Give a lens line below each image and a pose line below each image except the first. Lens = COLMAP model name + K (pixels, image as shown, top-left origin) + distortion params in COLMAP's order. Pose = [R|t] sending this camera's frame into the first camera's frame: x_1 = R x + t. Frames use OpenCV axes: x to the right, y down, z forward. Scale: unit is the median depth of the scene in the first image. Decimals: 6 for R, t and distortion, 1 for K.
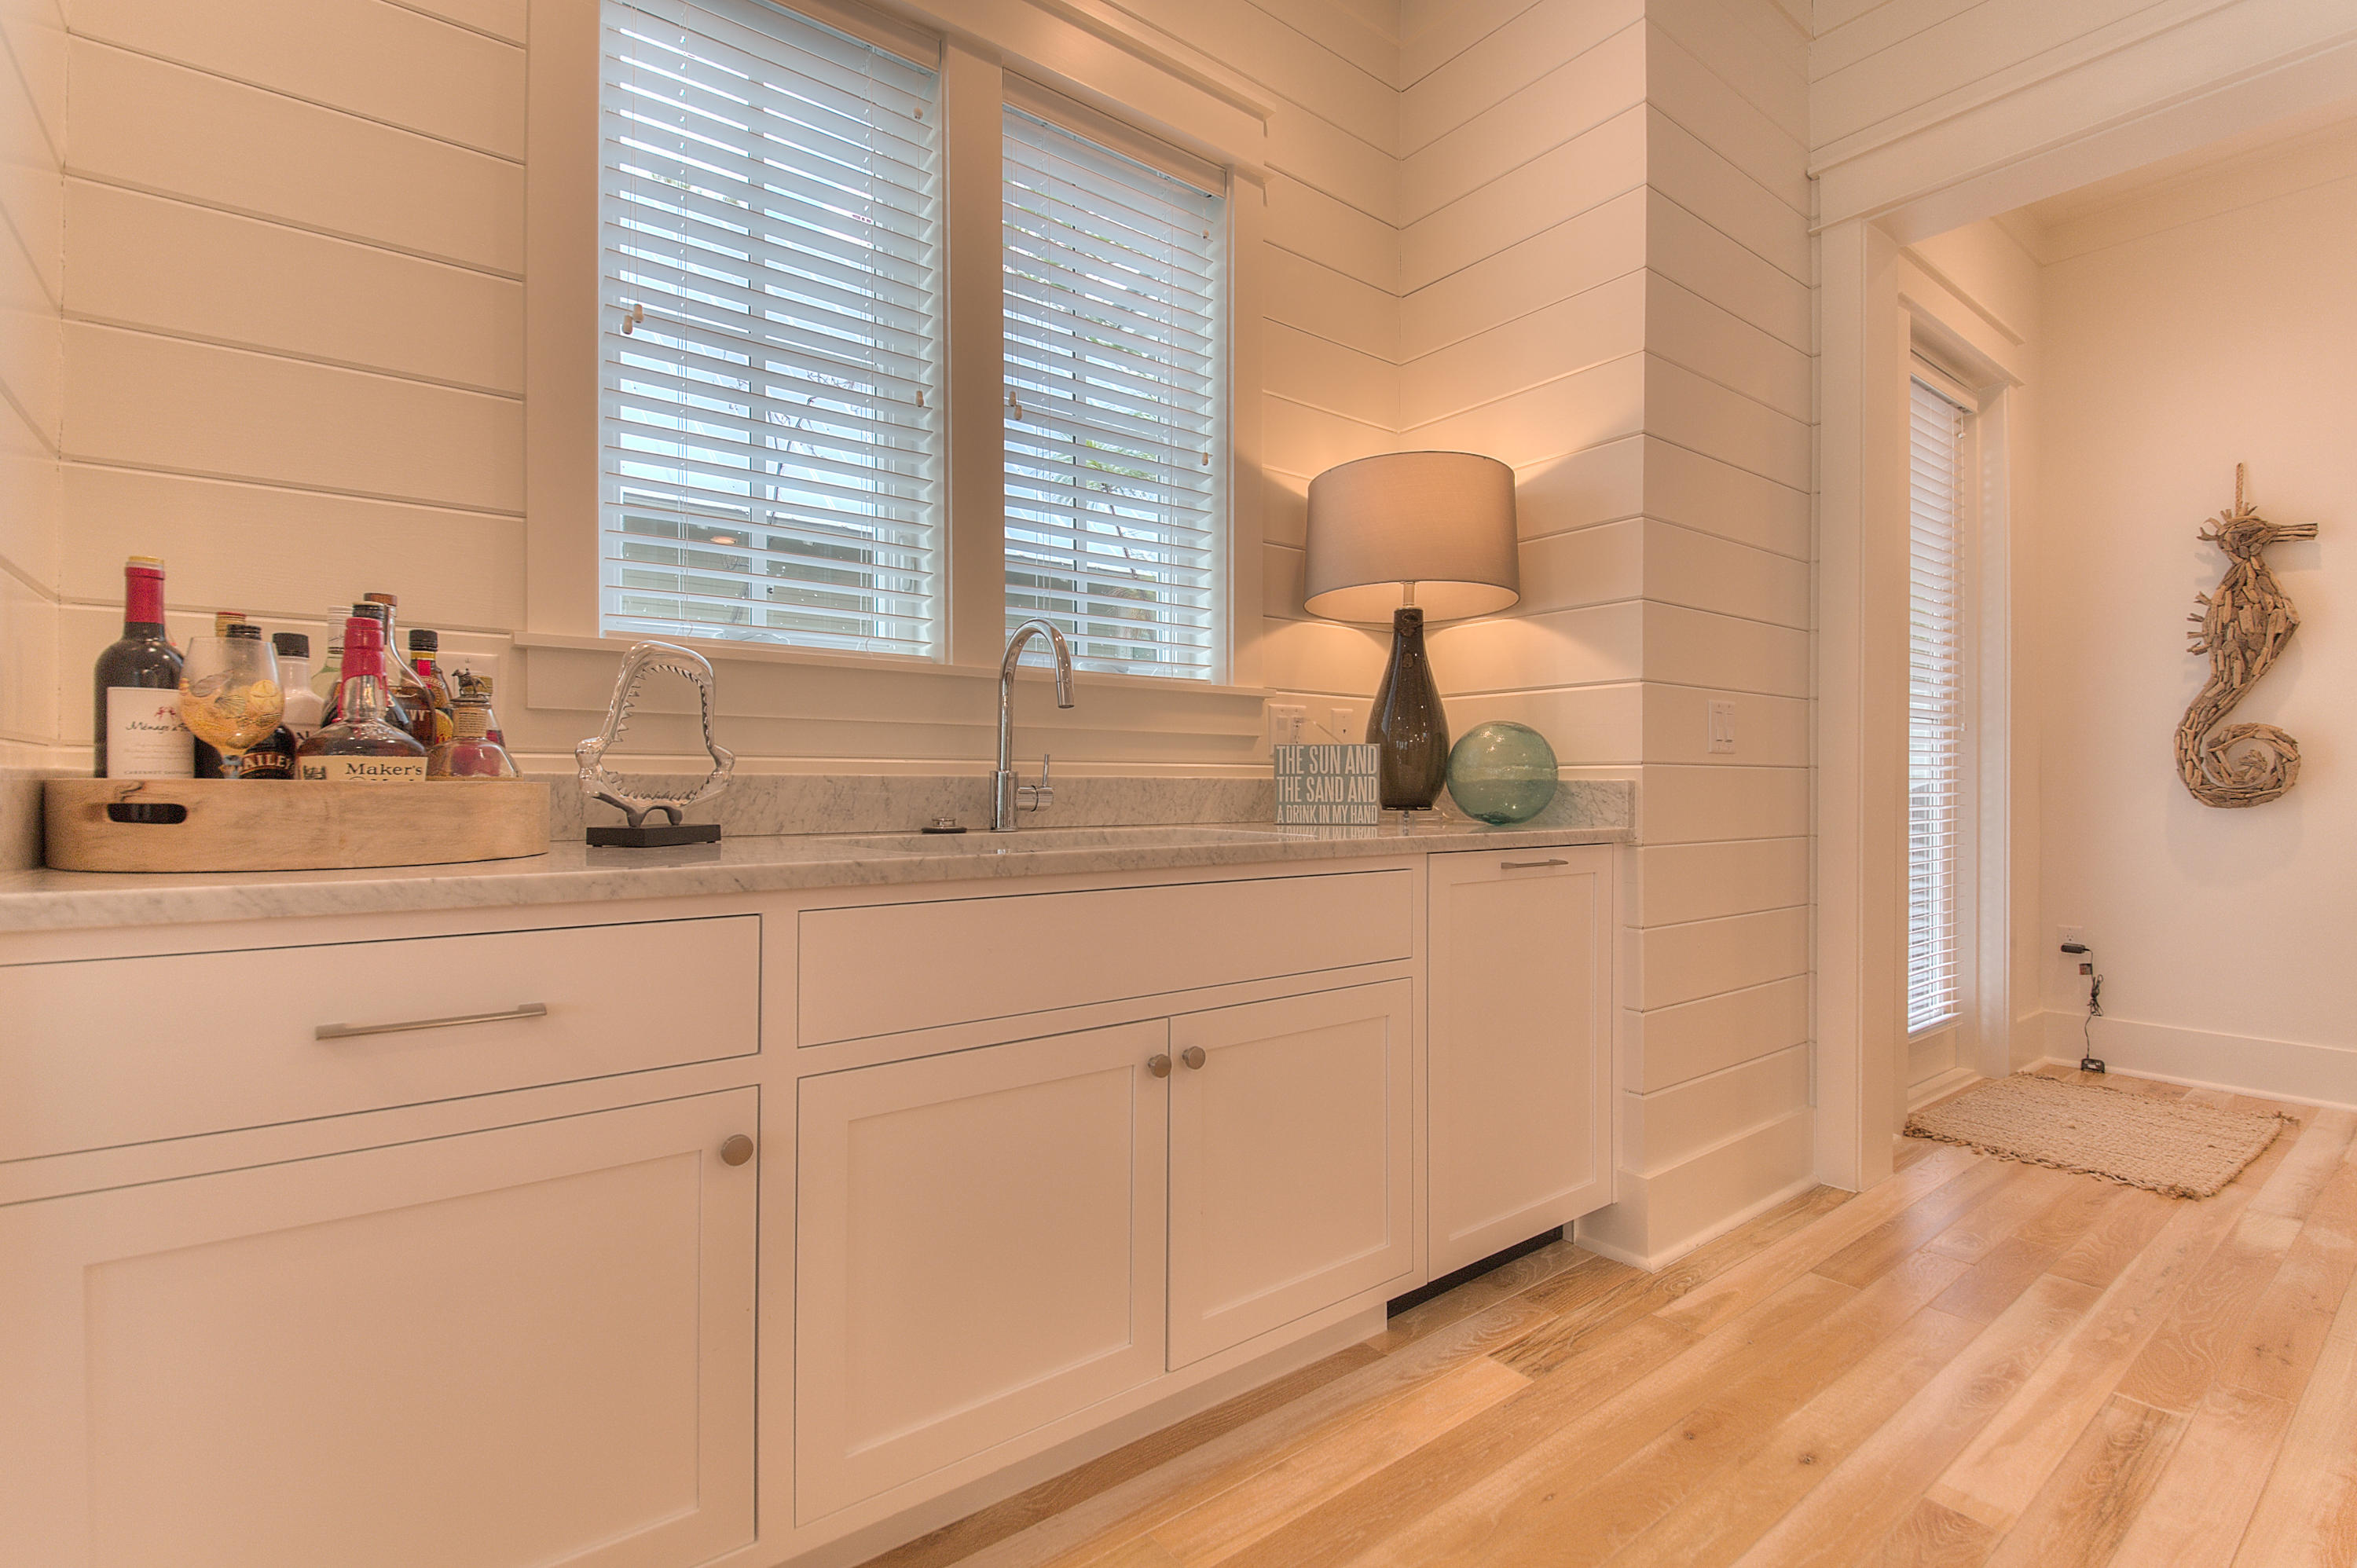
lens RADIAL K [[1096.2, 0, 1178.5], [0, 1096.2, 784.0], [0, 0, 1]] dist [0.002108, 0.000034]
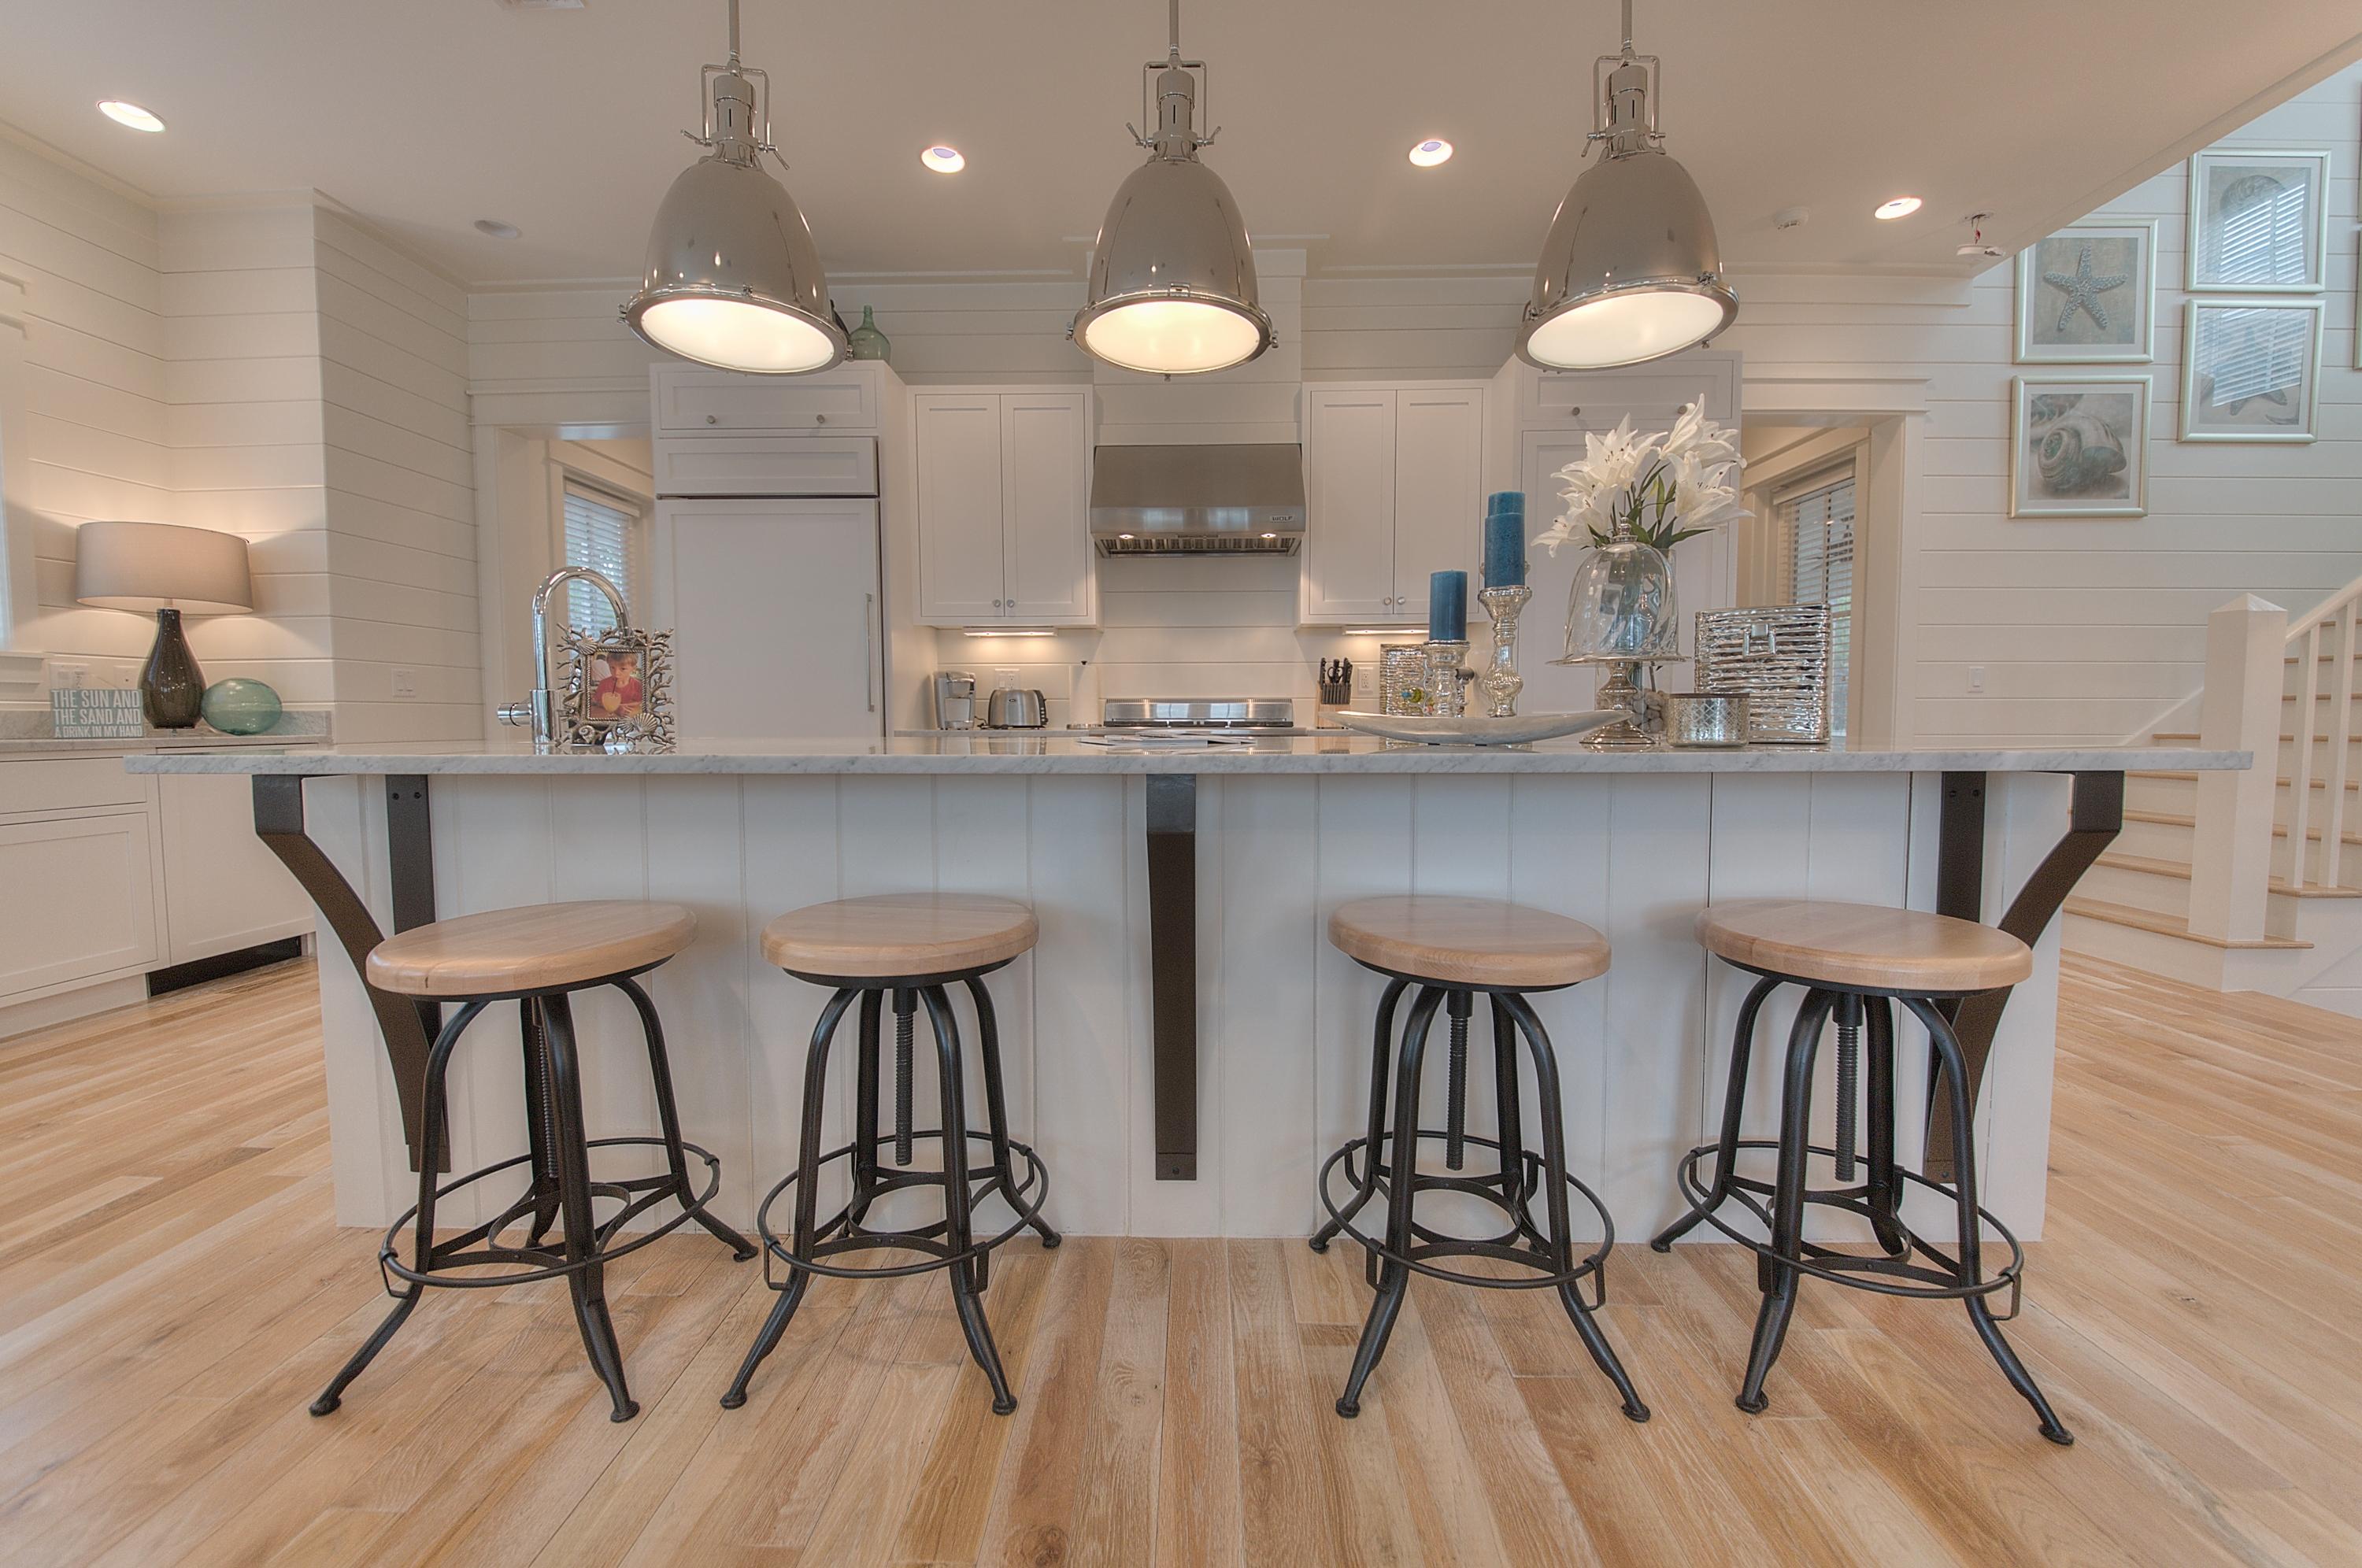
lens RADIAL K [[925.6, 0, 1189.9], [0, 925.6, 763.7], [0, 0, 1]] dist [-0.024198, -0.000263]
pose [[0.613344, -0.045095, 0.788527, 0.079879], [0.006317, 0.998617, 0.052197, 0.016128], [-0.789790, -0.027033, 0.612781, -1.121326]]
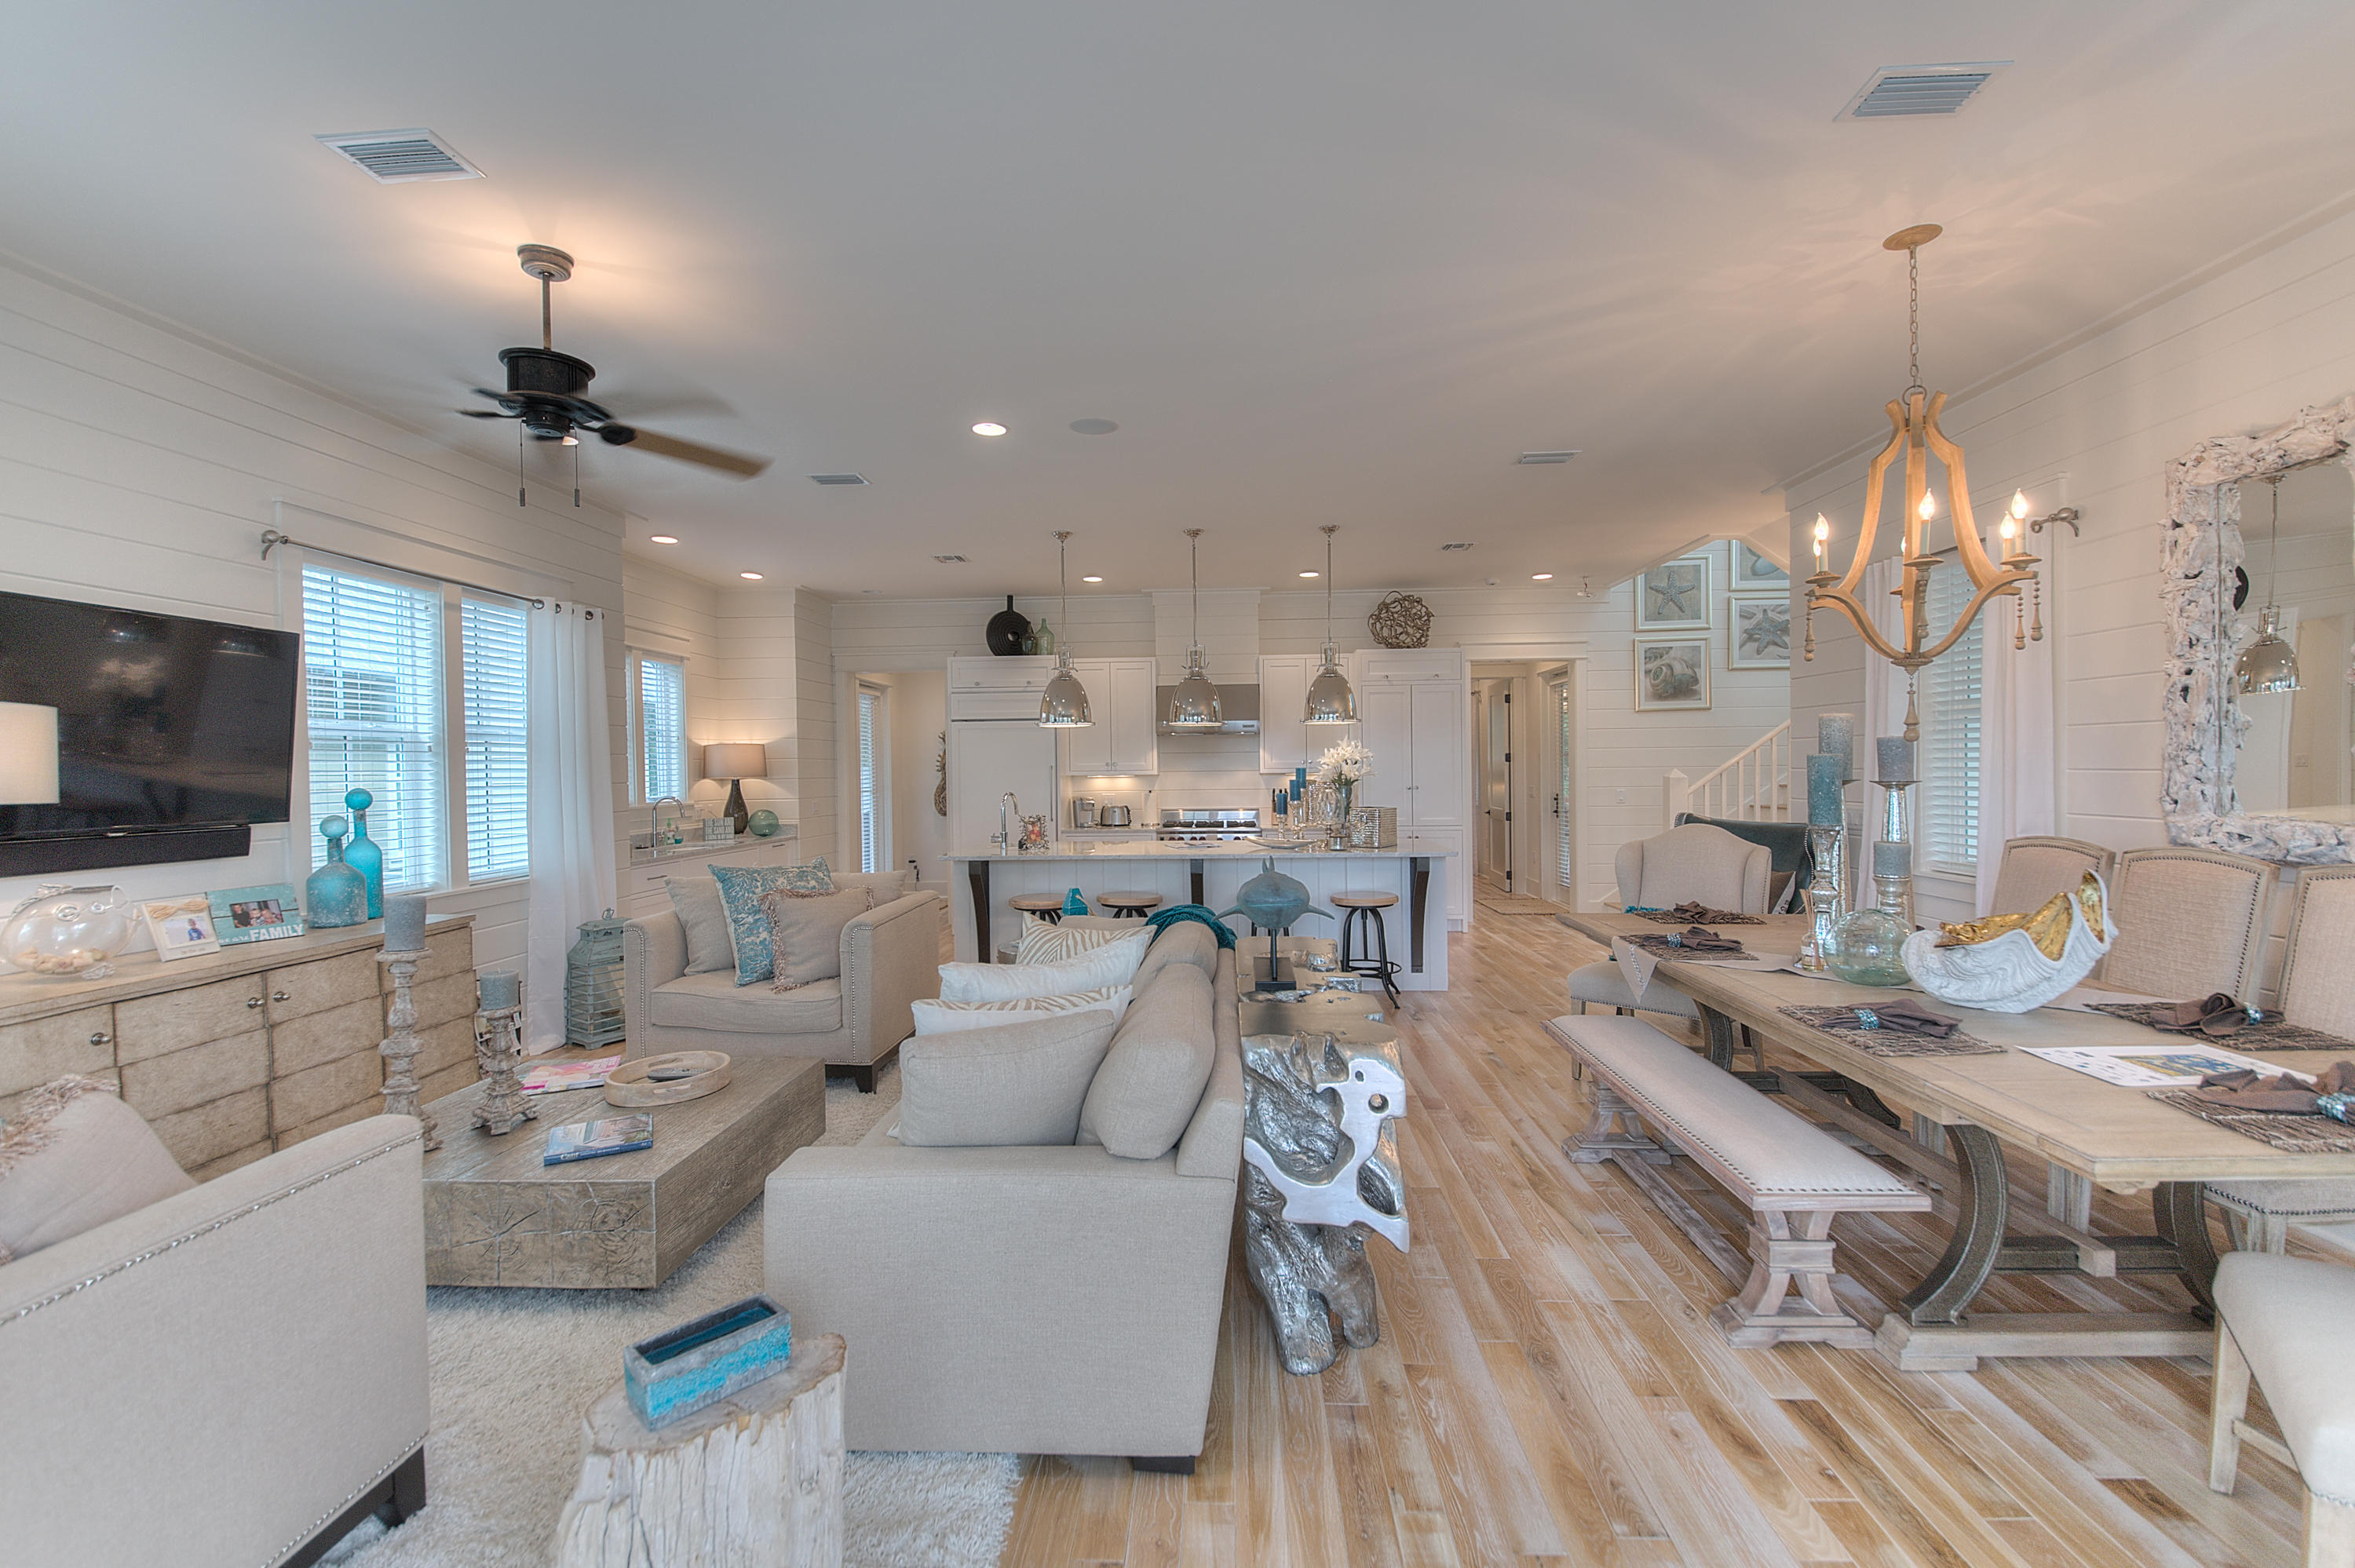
lens RADIAL K [[988.0, 0, 1182.6], [0, 988.0, 776.3], [0, 0, 1]] dist [0.034251, -0.025533]
pose [[0.639838, -0.017771, 0.768305, -1.437217], [0.015505, 0.999828, 0.010214, -0.184959], [-0.768354, 0.005378, 0.640003, -2.359984]]
